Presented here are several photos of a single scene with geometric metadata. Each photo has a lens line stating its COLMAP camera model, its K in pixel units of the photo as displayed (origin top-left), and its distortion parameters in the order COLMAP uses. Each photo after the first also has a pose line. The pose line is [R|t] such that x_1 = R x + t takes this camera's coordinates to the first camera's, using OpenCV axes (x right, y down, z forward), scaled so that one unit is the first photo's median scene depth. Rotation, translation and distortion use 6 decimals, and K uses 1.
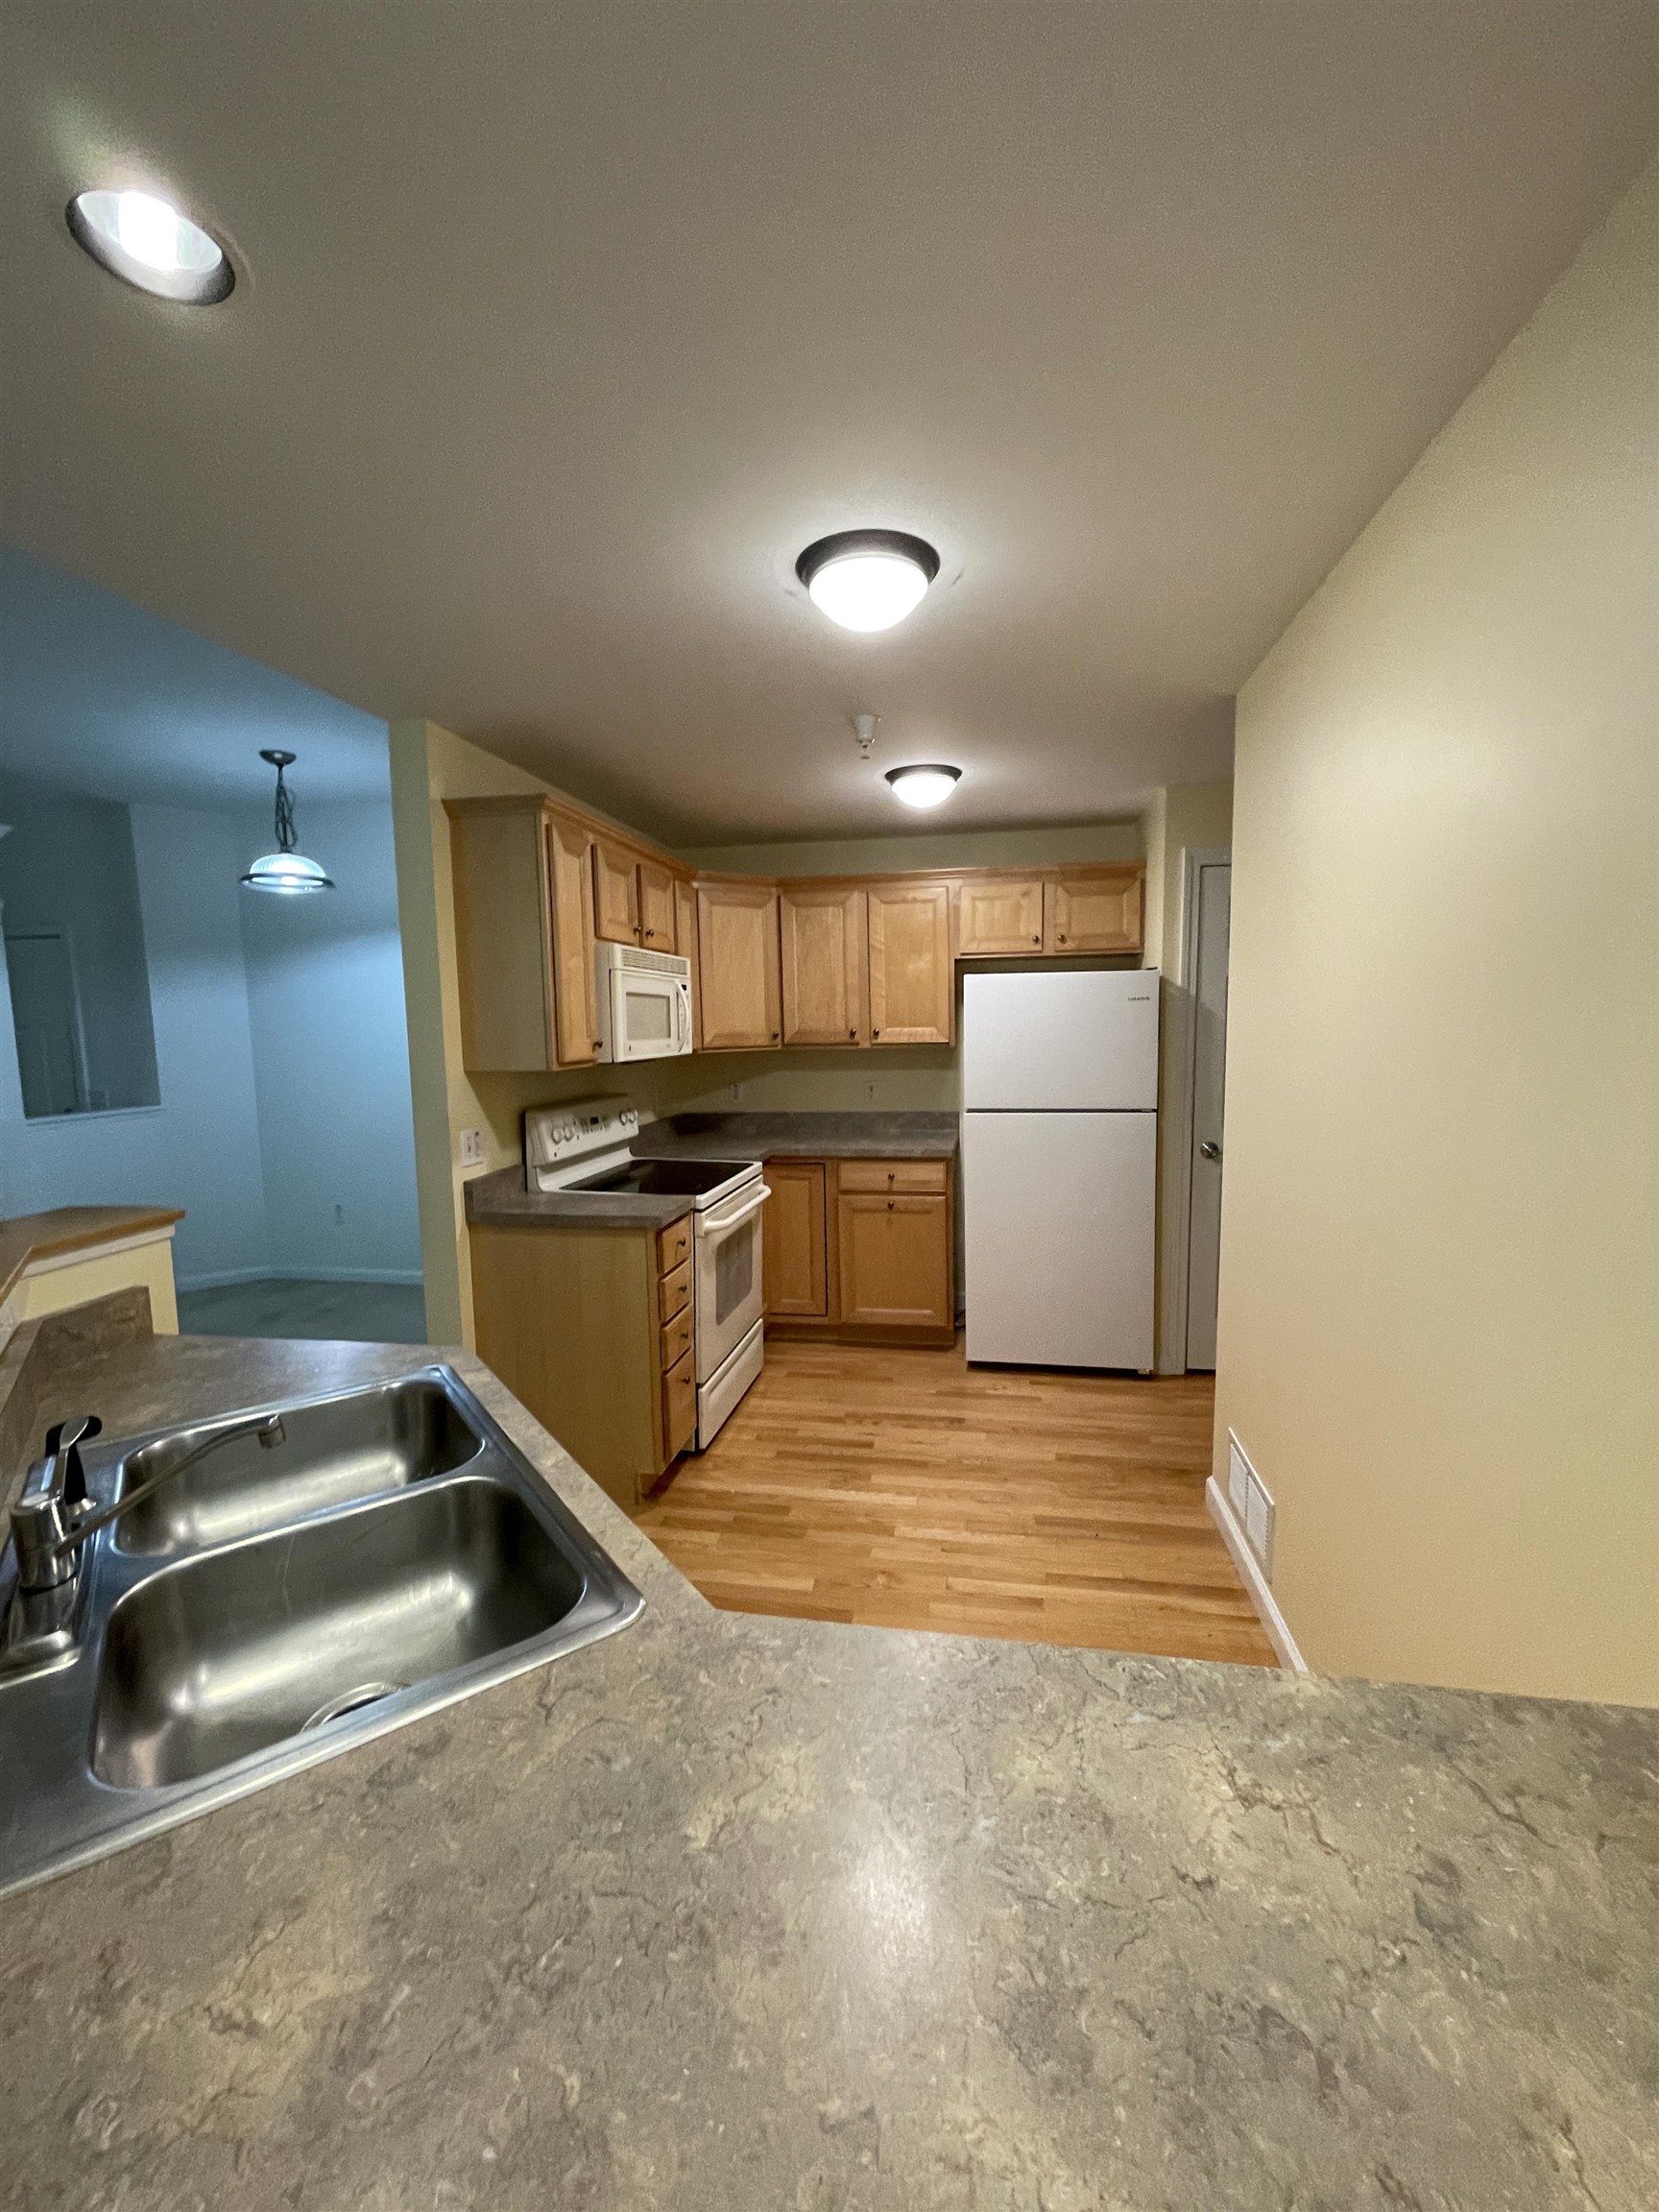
lens RADIAL K [[893.2, 0, 838.5], [0, 893.2, 1107.1], [0, 0, 1]] dist [-0.016426, 0.006978]
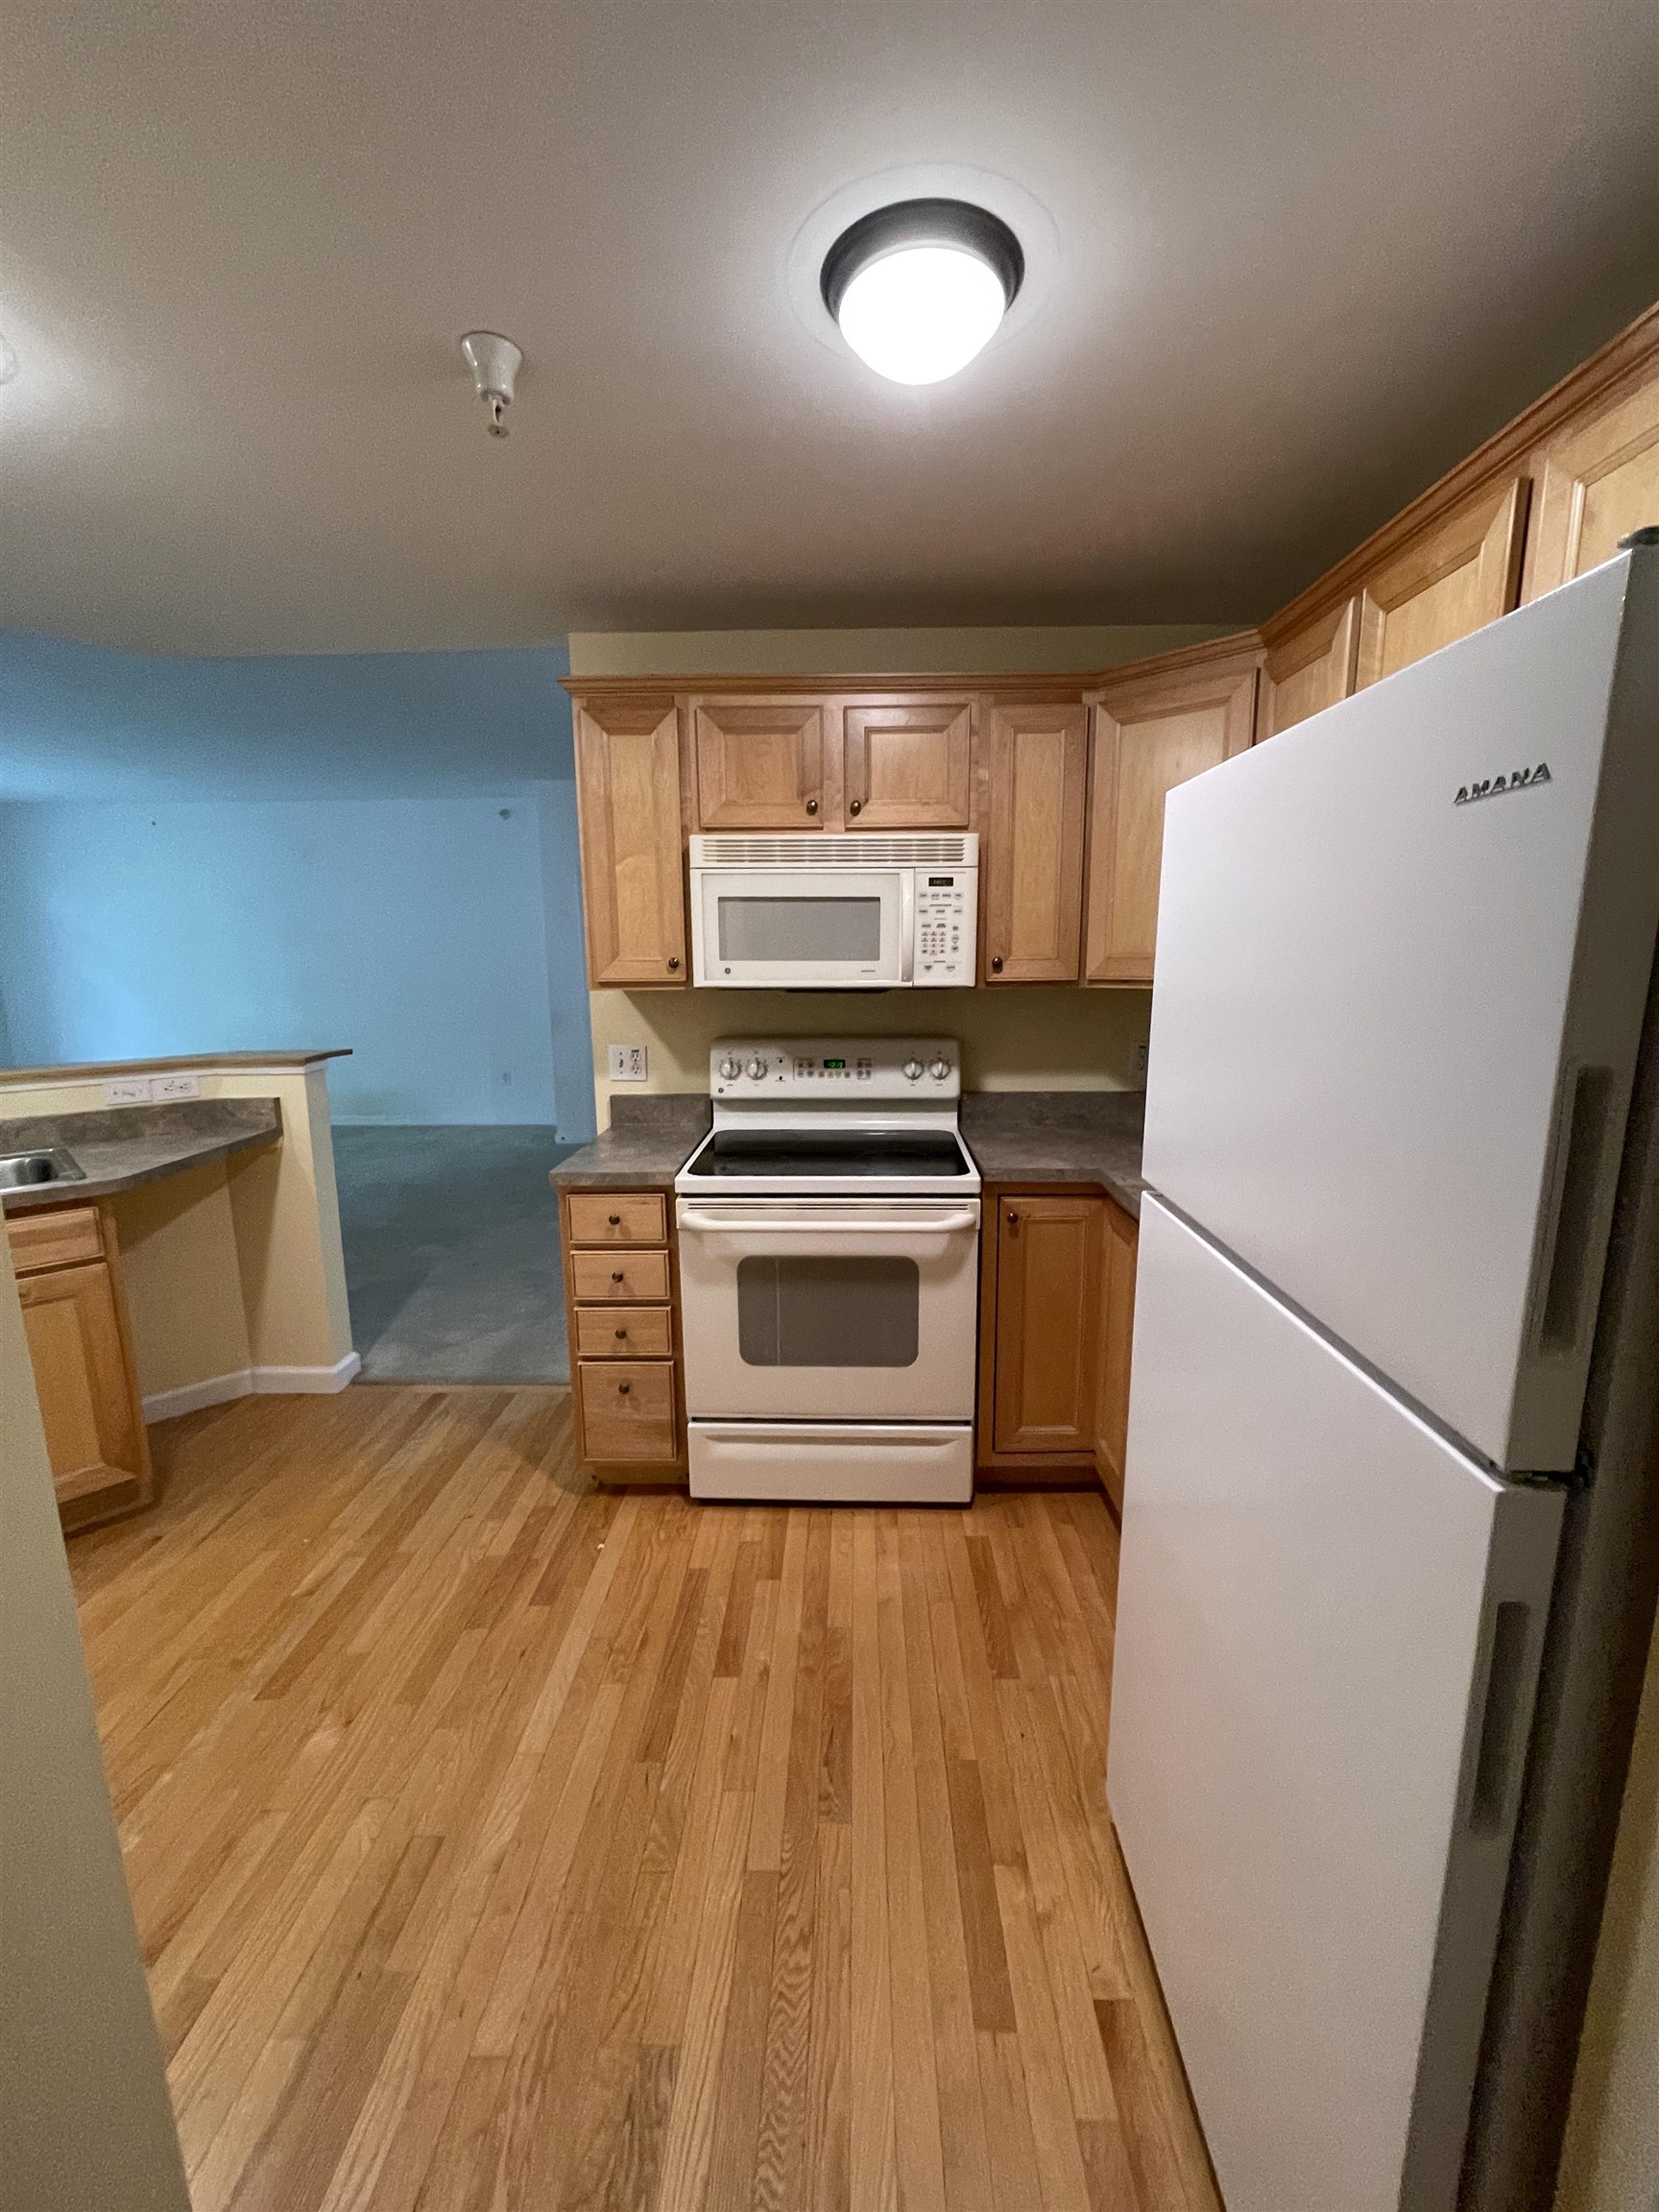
lens RADIAL K [[893.2, 0, 838.5], [0, 893.2, 1107.1], [0, 0, 1]] dist [-0.016426, 0.006978]
pose [[0.151869, 0.183521, -0.971214, 0.561748], [-0.092021, 0.980969, 0.170975, -0.092496], [0.984108, 0.063407, 0.165867, 0.988576]]
